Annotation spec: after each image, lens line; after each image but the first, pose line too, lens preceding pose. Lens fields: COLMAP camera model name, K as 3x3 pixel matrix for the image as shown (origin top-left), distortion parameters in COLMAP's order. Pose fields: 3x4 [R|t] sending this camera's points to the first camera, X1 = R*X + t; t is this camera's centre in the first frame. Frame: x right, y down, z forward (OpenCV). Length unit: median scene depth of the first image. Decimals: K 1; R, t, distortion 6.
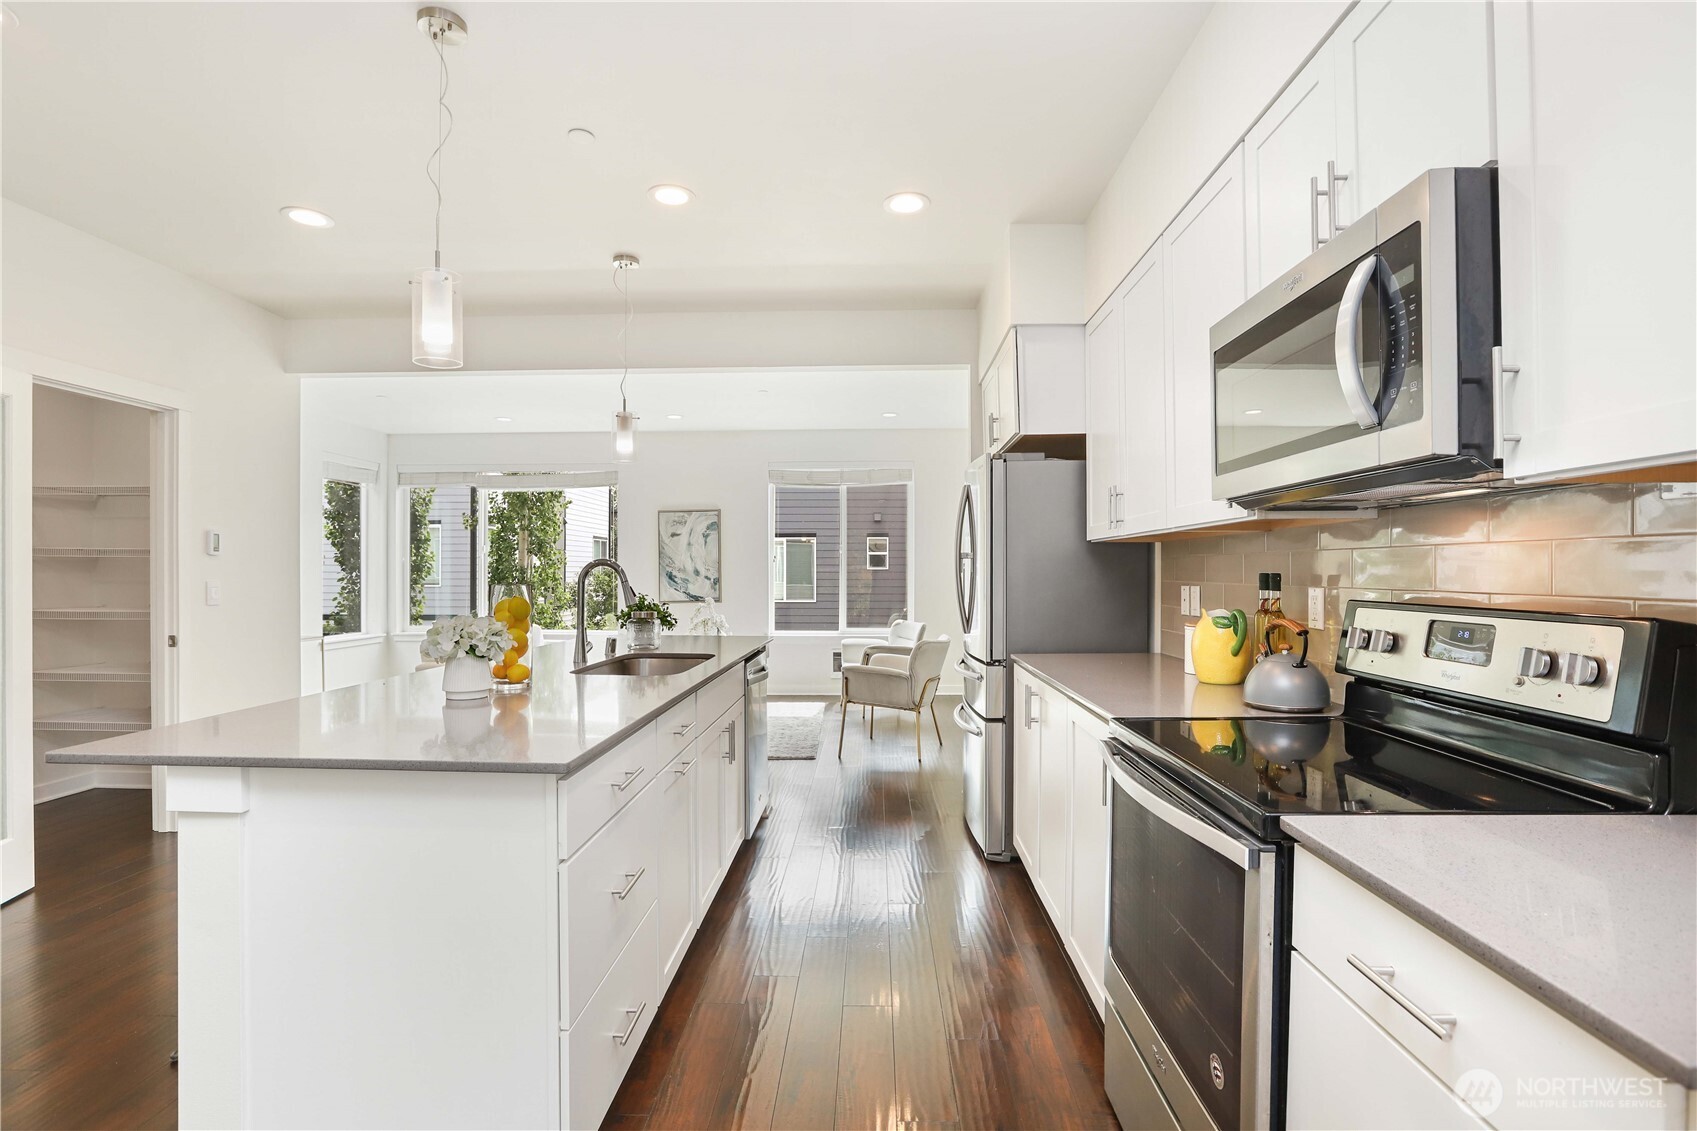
lens RADIAL K [[801.5, 0, 849.8], [0, 801.5, 571.9], [0, 0, 1]] dist [-0.006425, -0.000144]
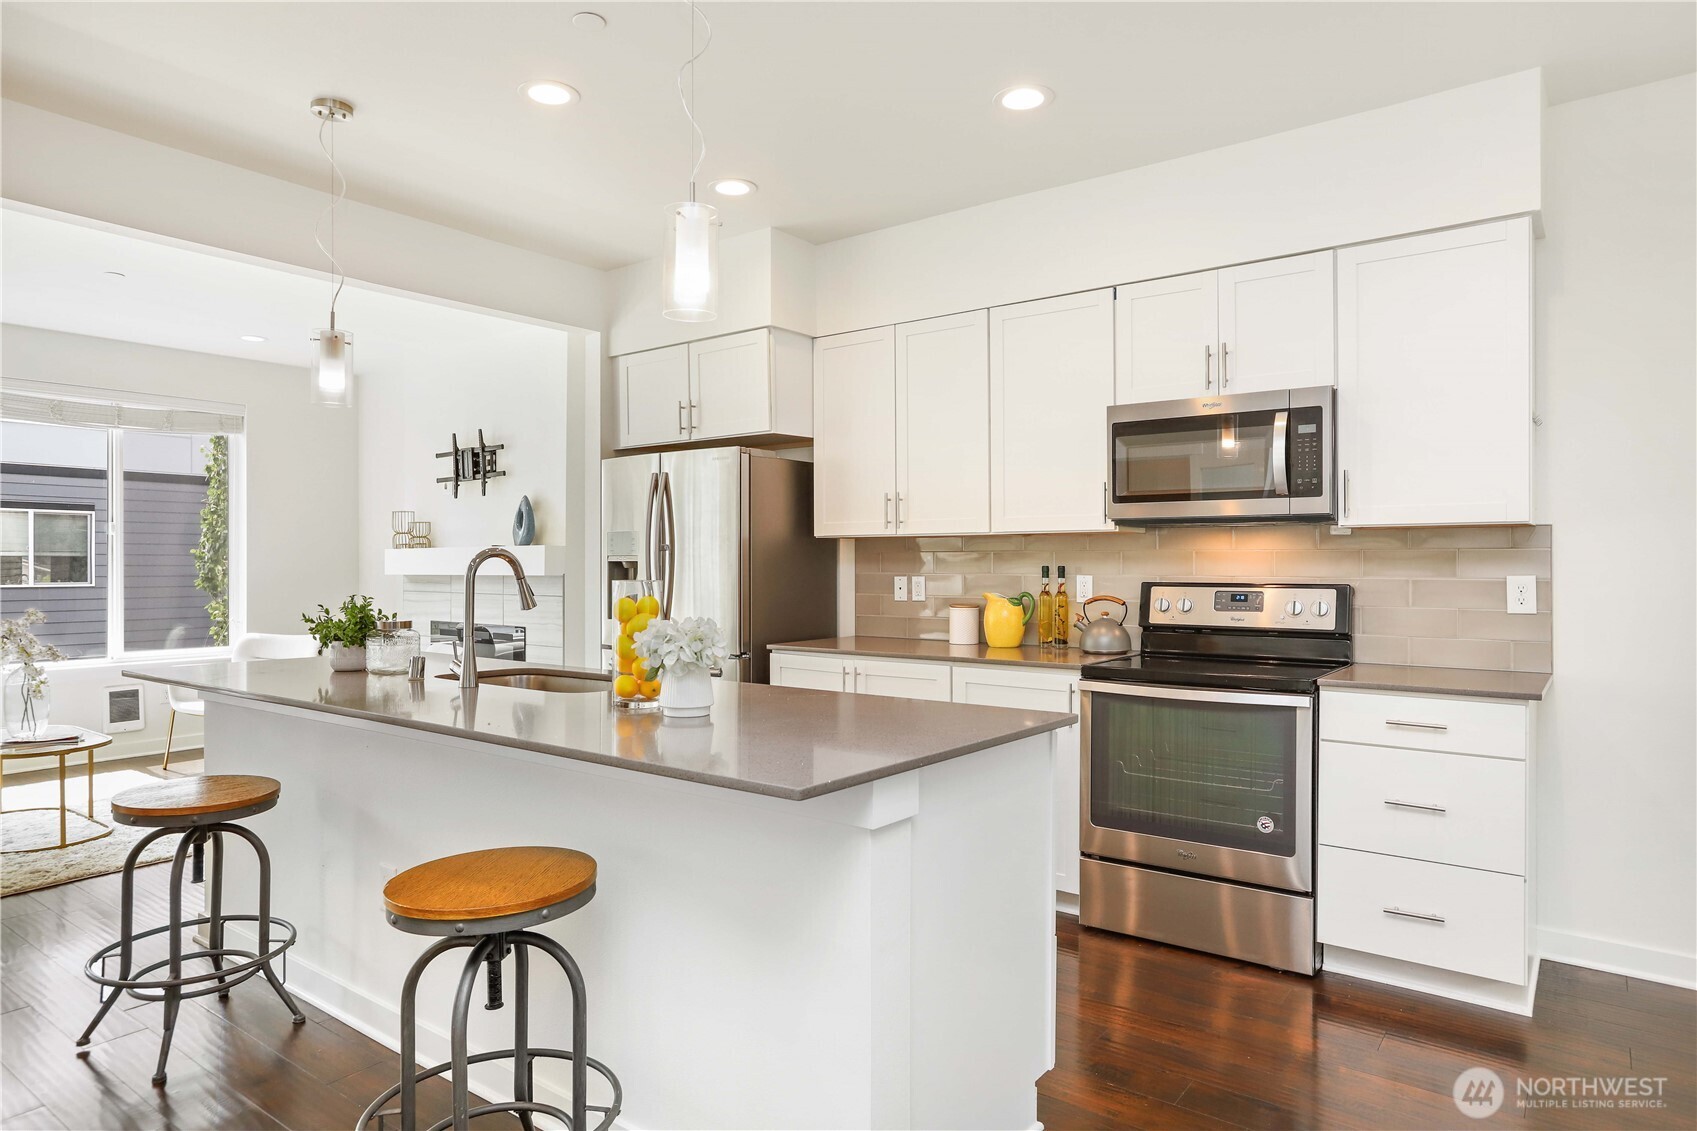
lens RADIAL K [[998.6, 0, 844.1], [0, 998.6, 564.3], [0, 0, 1]] dist [-0.007081, 0.000943]
pose [[0.585470, -0.000076, 0.810694, -1.218390], [-0.001556, 0.999998, 0.001218, -0.003463], [-0.810692, -0.001975, 0.585469, 0.247584]]
